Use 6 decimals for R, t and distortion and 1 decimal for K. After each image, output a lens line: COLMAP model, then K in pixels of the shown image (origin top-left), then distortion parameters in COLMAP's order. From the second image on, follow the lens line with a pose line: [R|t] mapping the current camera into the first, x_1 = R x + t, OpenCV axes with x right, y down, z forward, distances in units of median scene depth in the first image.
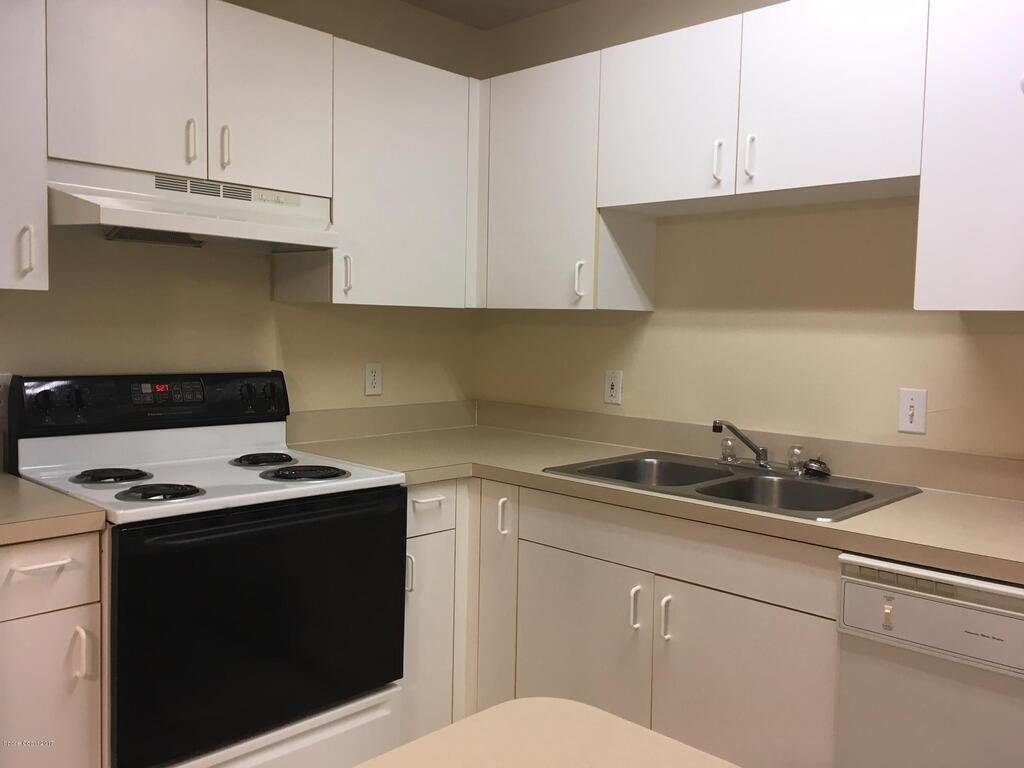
lens RADIAL K [[868.8, 0, 510.4], [0, 868.8, 380.9], [0, 0, 1]] dist [0.090345, -0.129097]
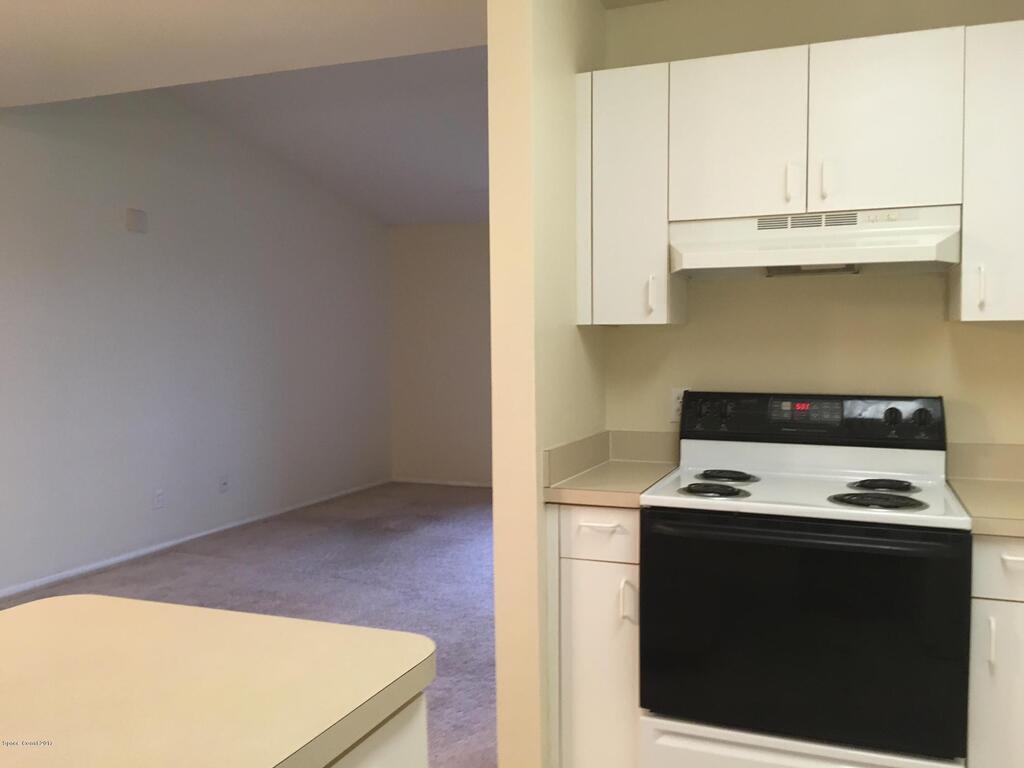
lens RADIAL K [[868.8, 0, 510.4], [0, 868.8, 380.9], [0, 0, 1]] dist [0.090345, -0.129097]
pose [[0.385818, 0.015082, -0.922452, 0.571233], [-0.048585, 0.998811, -0.003990, -0.002158], [0.921295, 0.046357, 0.386092, 0.292944]]
